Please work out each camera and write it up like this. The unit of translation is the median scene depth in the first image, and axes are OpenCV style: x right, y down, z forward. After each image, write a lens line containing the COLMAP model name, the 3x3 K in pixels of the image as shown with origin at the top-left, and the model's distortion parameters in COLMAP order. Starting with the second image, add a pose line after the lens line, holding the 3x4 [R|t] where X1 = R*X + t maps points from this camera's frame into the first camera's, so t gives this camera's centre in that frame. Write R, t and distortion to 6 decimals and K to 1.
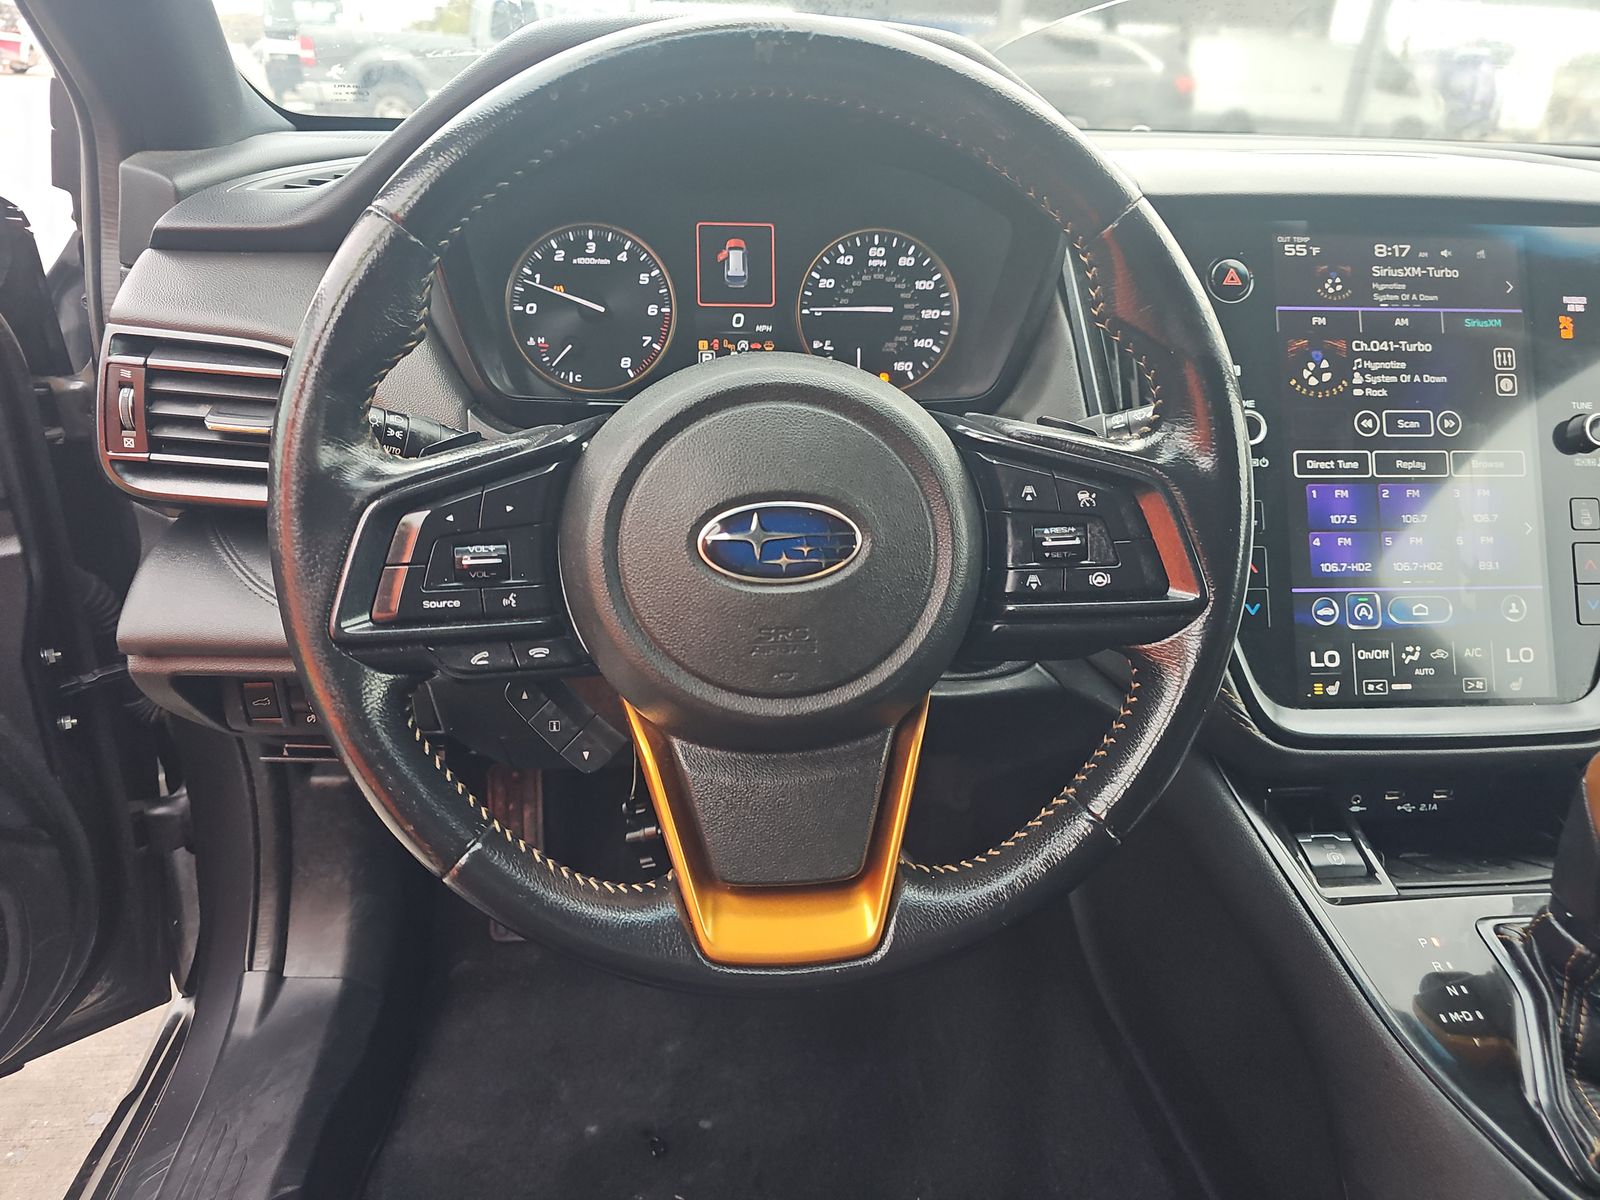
lens RADIAL K [[1066.3, 0, 791.5], [0, 1066.3, 630.4], [0, 0, 1]] dist [0.034930, -0.021286]
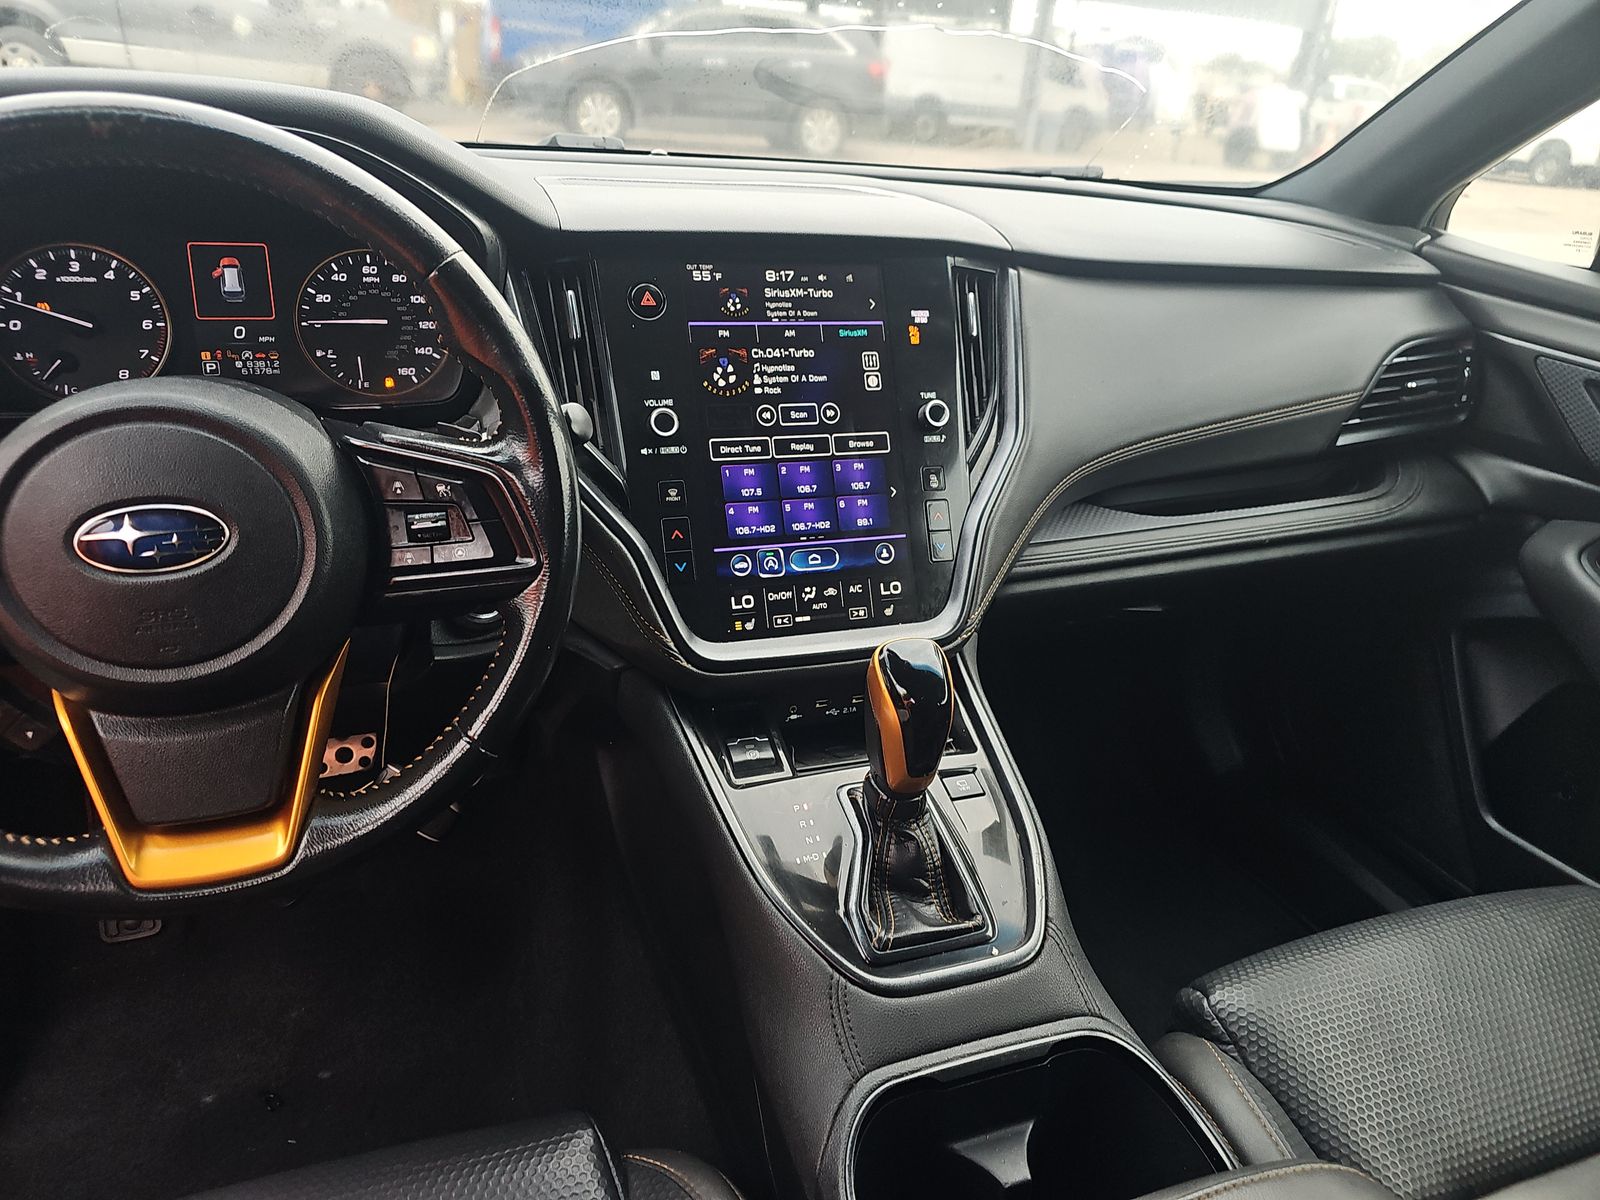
lens RADIAL K [[1046.4, 0, 797.5], [0, 1046.4, 637.2], [0, 0, 1]] dist [0.076406, -0.065296]
pose [[0.970937, -0.083585, 0.224267, 0.268398], [0.076968, 0.996305, 0.038105, 0.024672], [-0.226623, -0.019736, 0.973783, -0.221404]]
